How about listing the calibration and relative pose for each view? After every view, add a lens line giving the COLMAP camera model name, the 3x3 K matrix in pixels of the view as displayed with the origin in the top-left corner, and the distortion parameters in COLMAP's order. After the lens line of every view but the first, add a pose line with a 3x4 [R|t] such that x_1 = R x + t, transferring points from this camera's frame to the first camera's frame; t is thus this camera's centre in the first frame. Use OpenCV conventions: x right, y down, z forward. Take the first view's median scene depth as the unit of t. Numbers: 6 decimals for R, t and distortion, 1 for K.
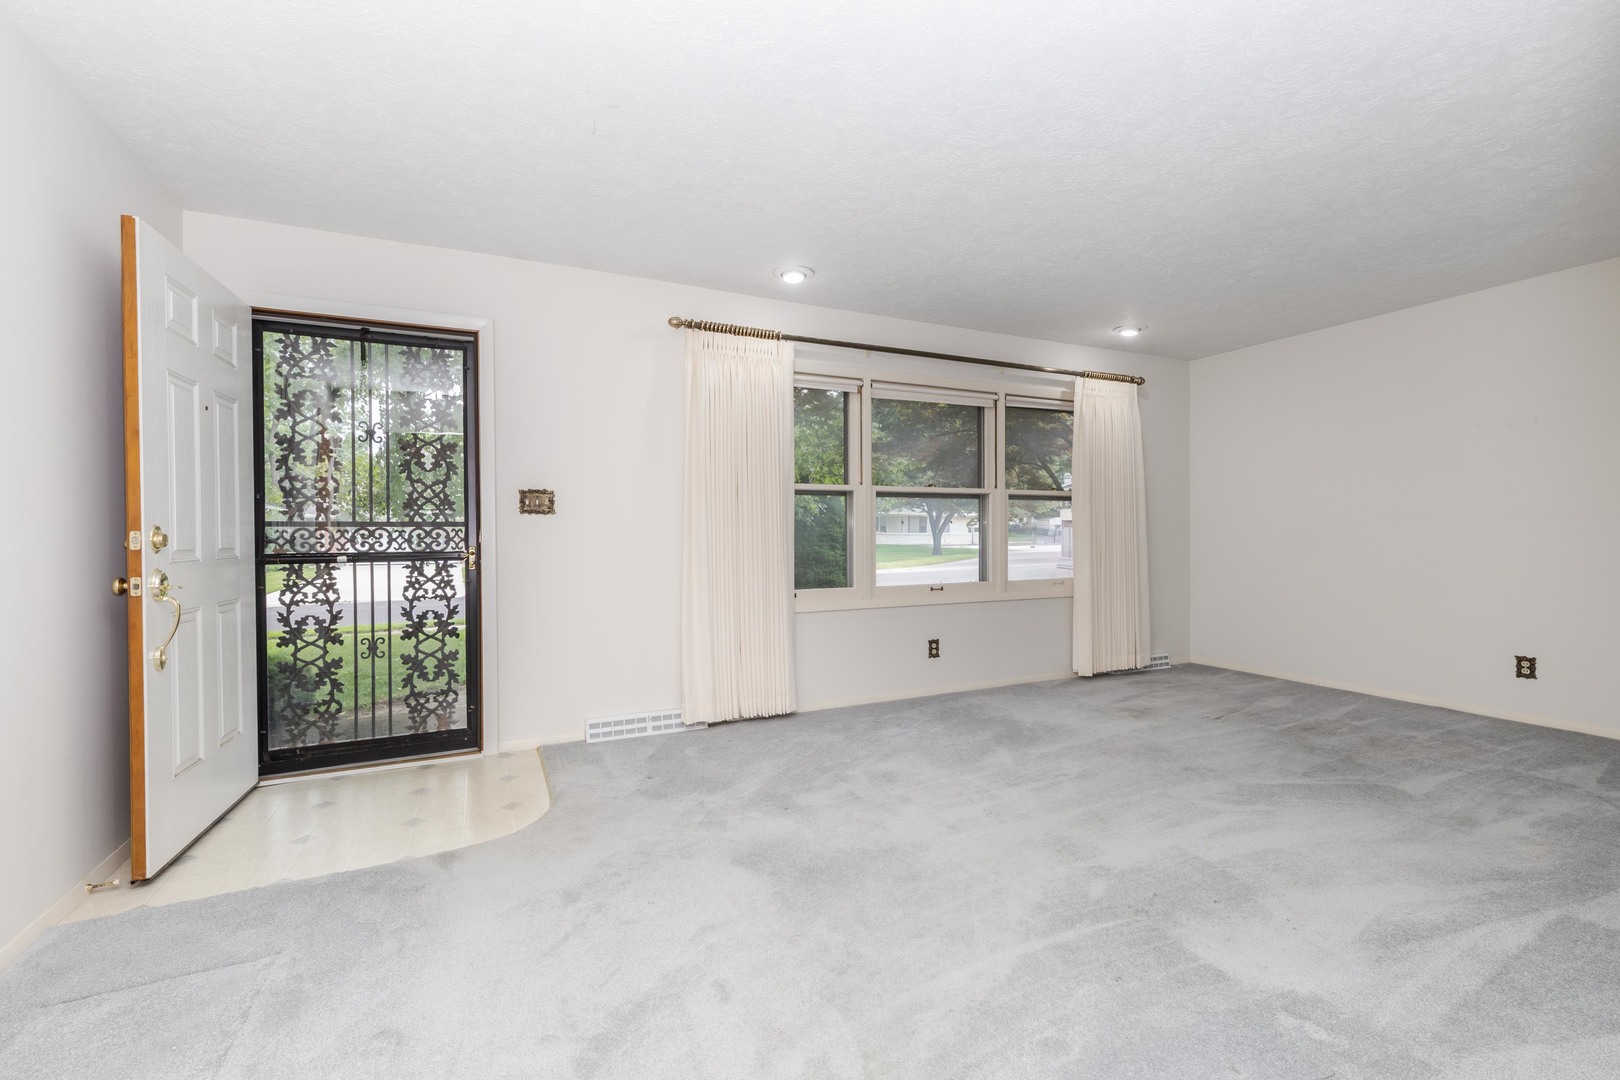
lens RADIAL K [[690.1, 0, 807.7], [0, 690.1, 538.1], [0, 0, 1]] dist [0.010768, -0.000753]
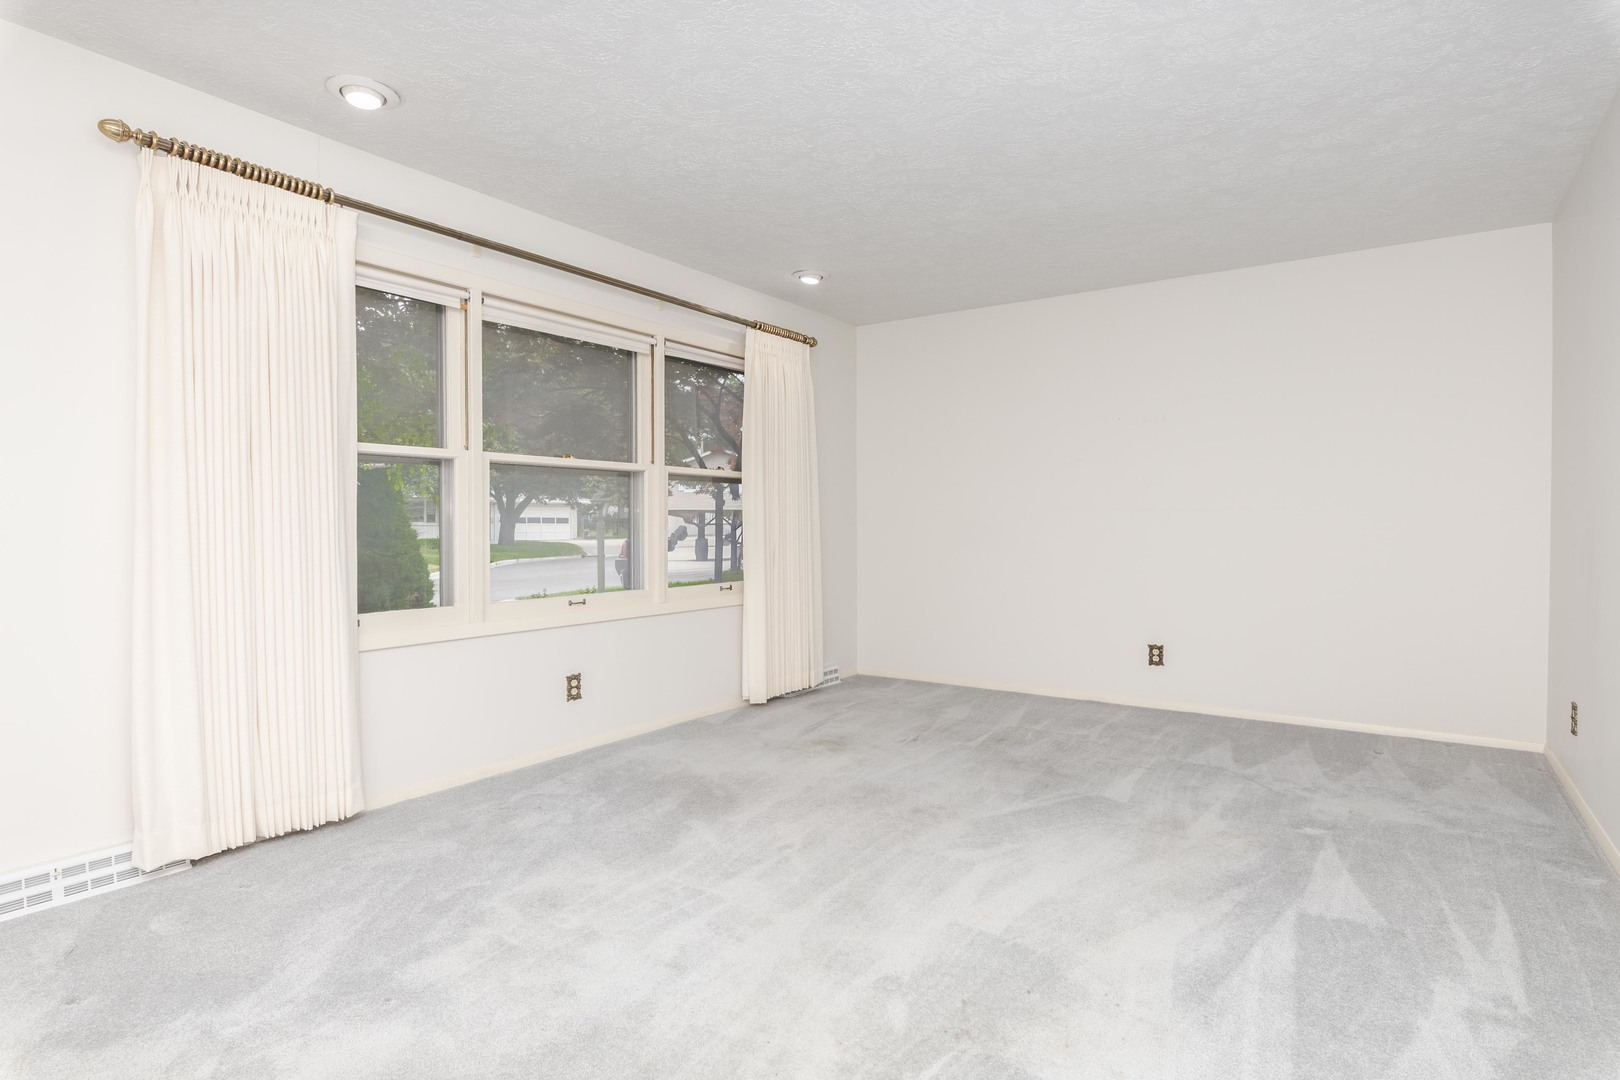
lens RADIAL K [[862.5, 0, 810.9], [0, 862.5, 537.8], [0, 0, 1]] dist [0.003540, -0.001632]
pose [[0.865790, -0.003811, 0.500392, -0.059981], [-0.000559, 0.999963, 0.008582, -0.000478], [-0.500407, -0.007710, 0.865756, 0.143899]]
